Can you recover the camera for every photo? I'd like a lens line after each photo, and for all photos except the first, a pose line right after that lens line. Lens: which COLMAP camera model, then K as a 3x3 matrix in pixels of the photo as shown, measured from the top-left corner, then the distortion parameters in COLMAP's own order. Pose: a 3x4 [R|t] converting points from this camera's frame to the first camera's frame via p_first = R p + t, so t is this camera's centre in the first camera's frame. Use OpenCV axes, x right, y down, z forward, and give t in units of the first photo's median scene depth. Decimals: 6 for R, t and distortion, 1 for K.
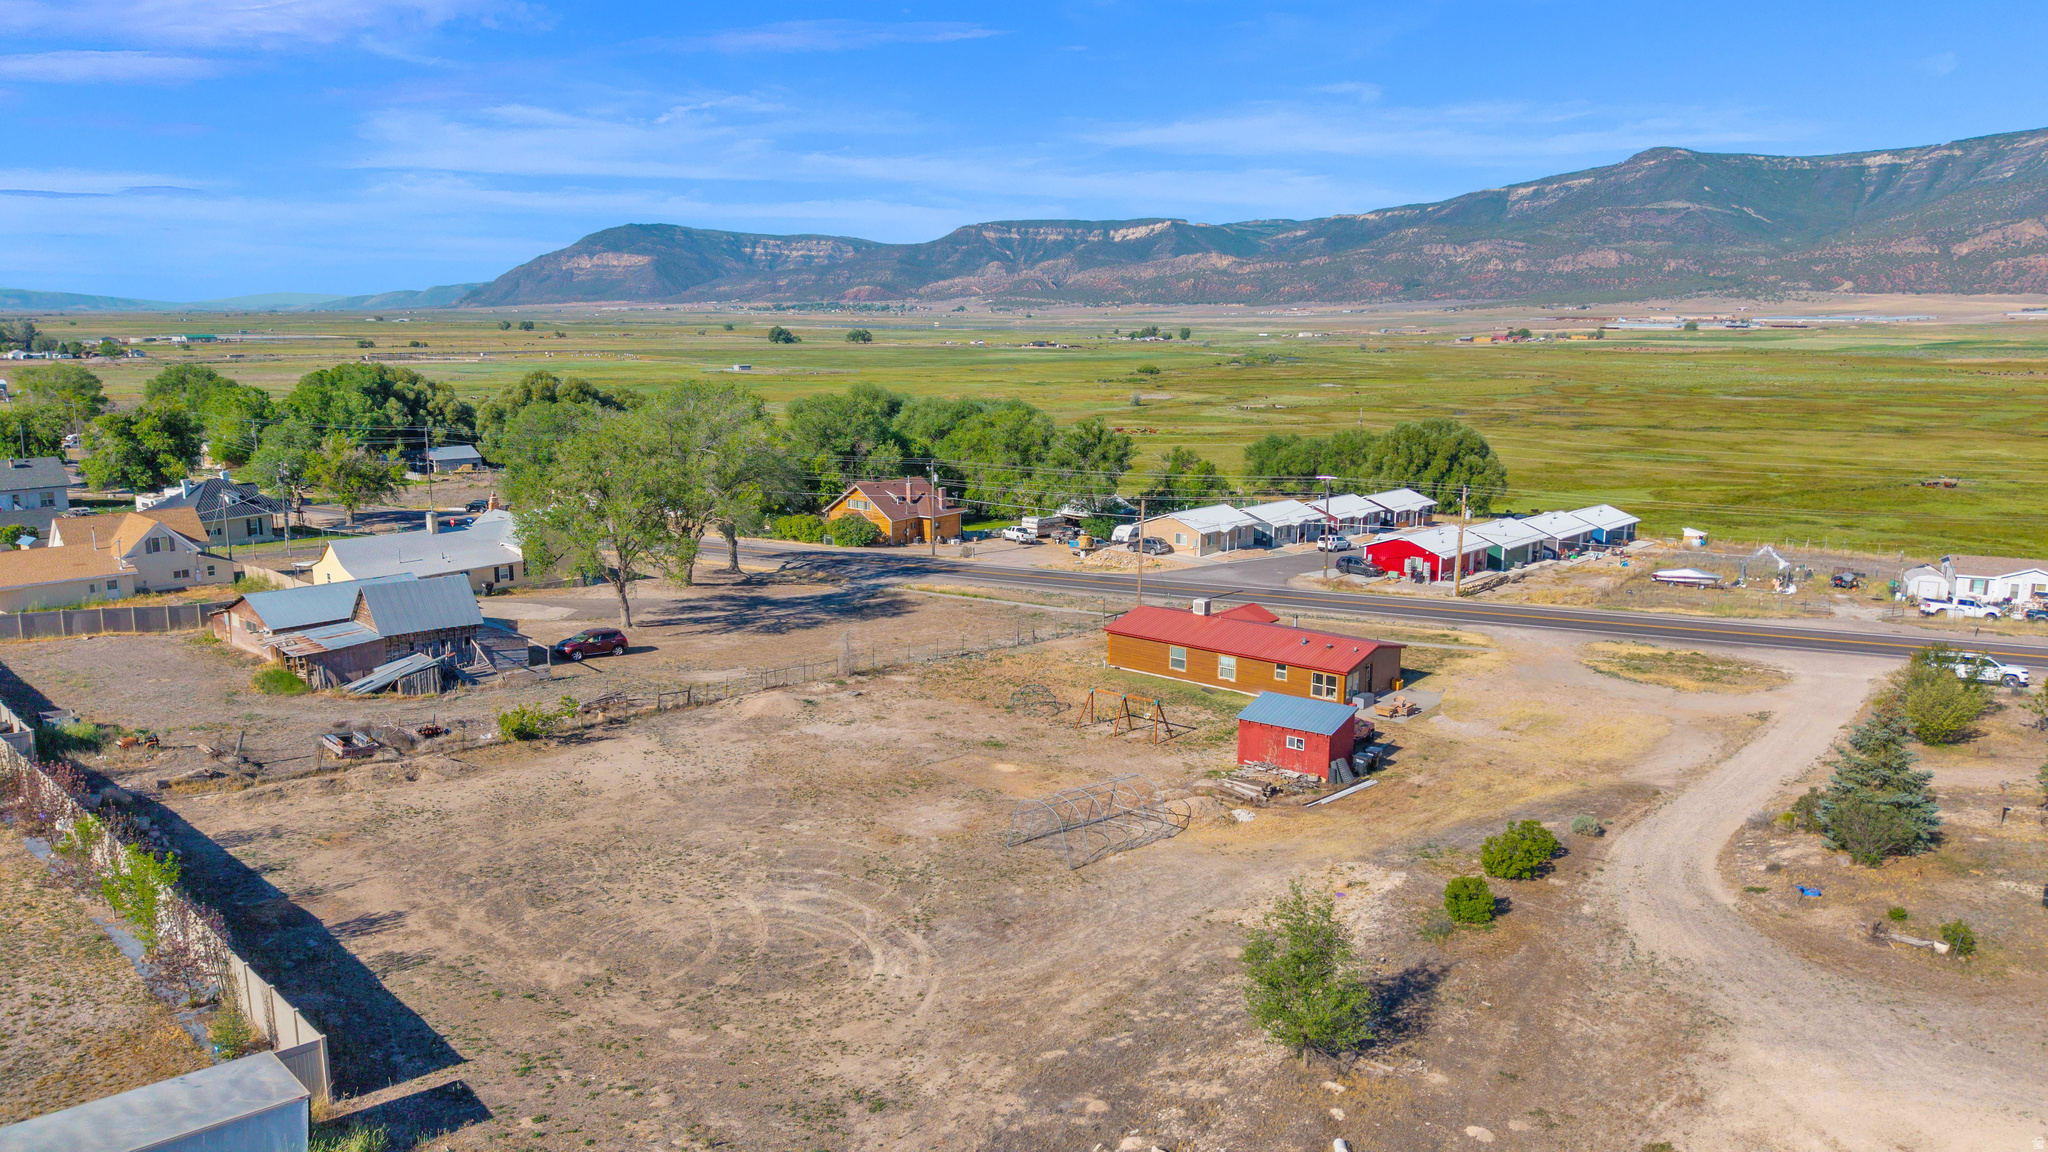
lens RADIAL K [[1411.9, 0, 1022.9], [0, 1411.9, 522.1], [0, 0, 1]] dist [0.007334, 0.040910]
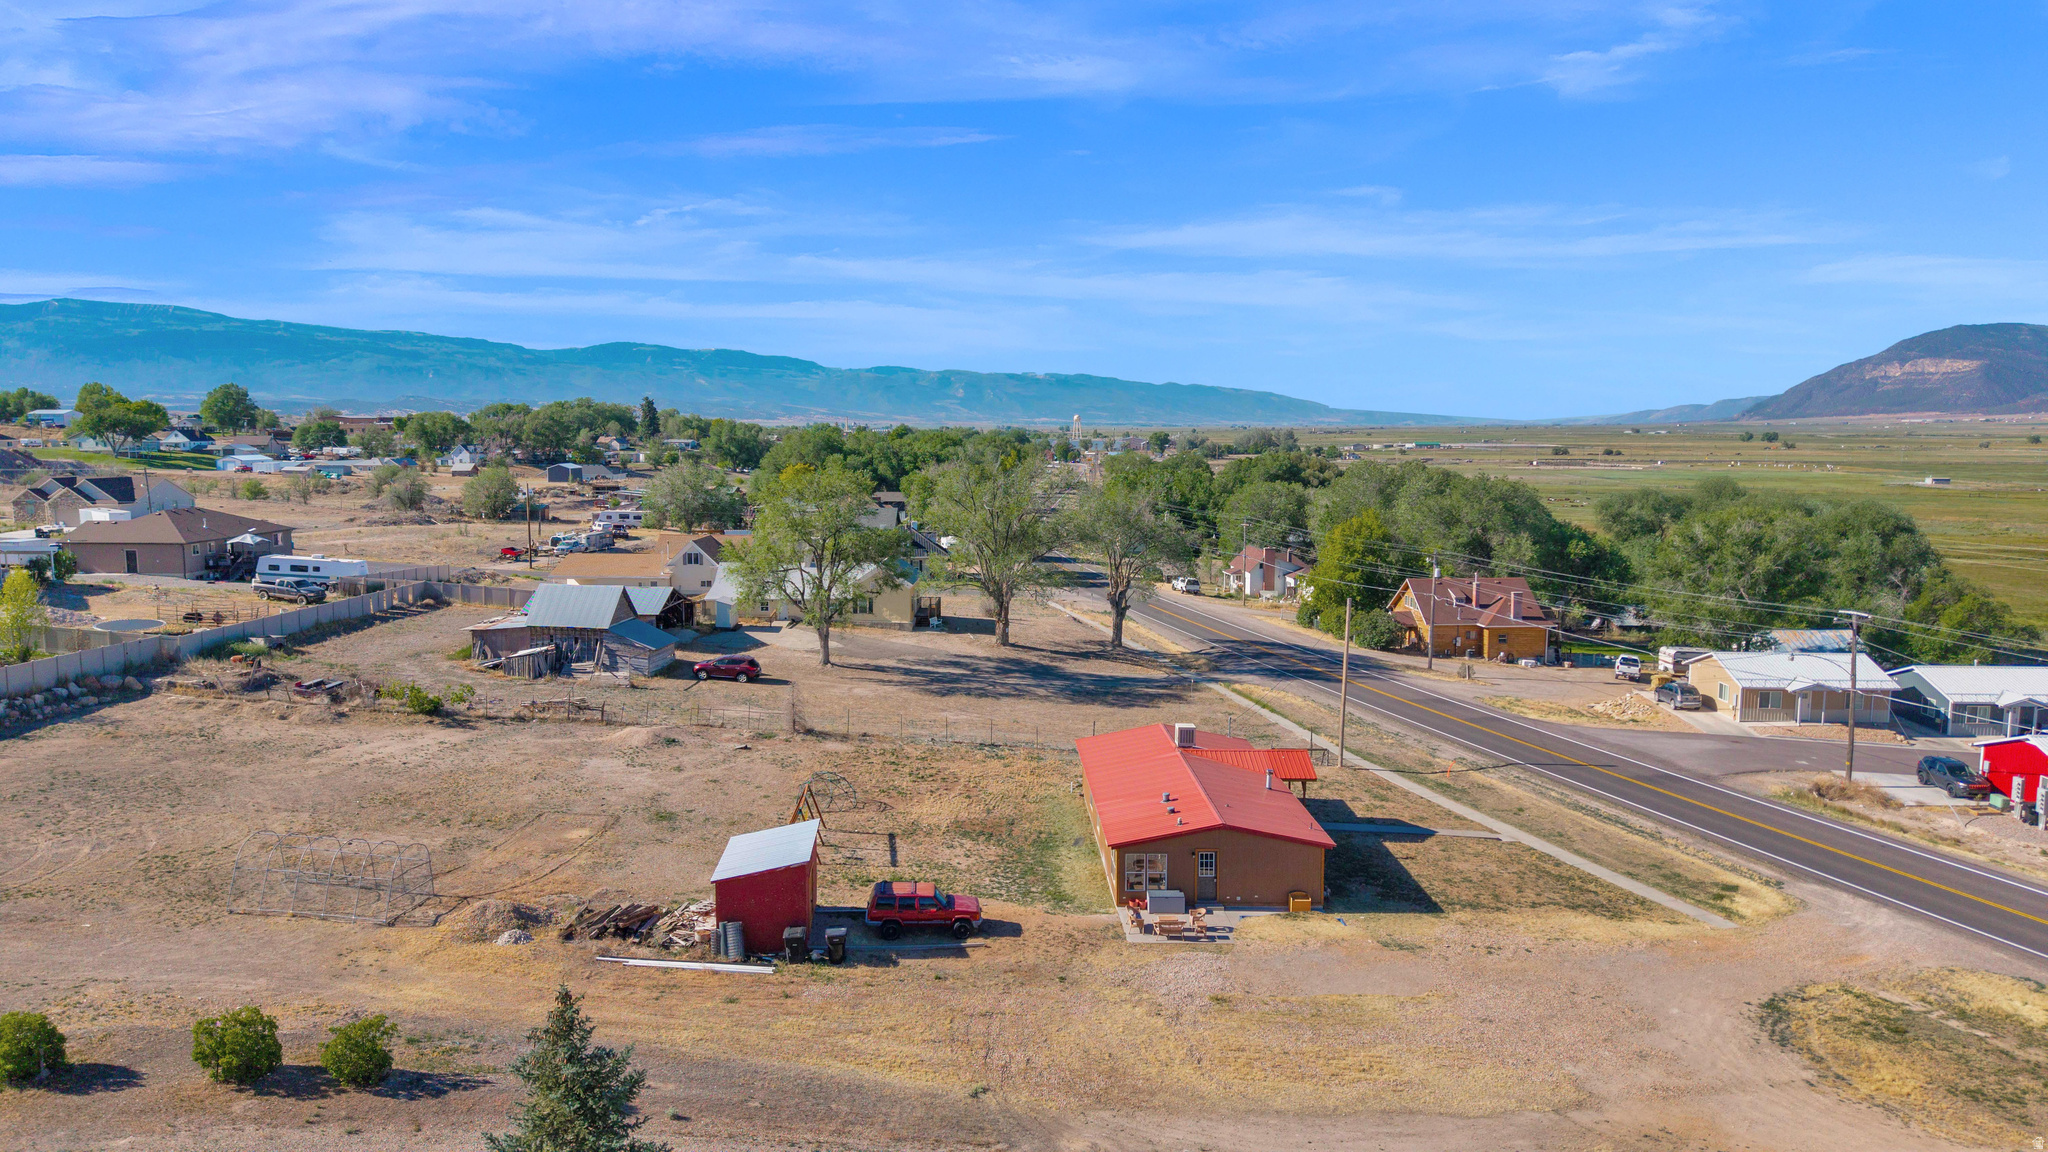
lens RADIAL K [[1386.3, 0, 1028.8], [0, 1386.3, 492.3], [0, 0, 1]] dist [0.027648, -0.002580]
pose [[0.640478, 0.036173, -0.767124, 0.764987], [-0.113667, 0.992353, -0.048108, -0.024201], [0.759518, 0.118009, 0.639692, 0.587388]]
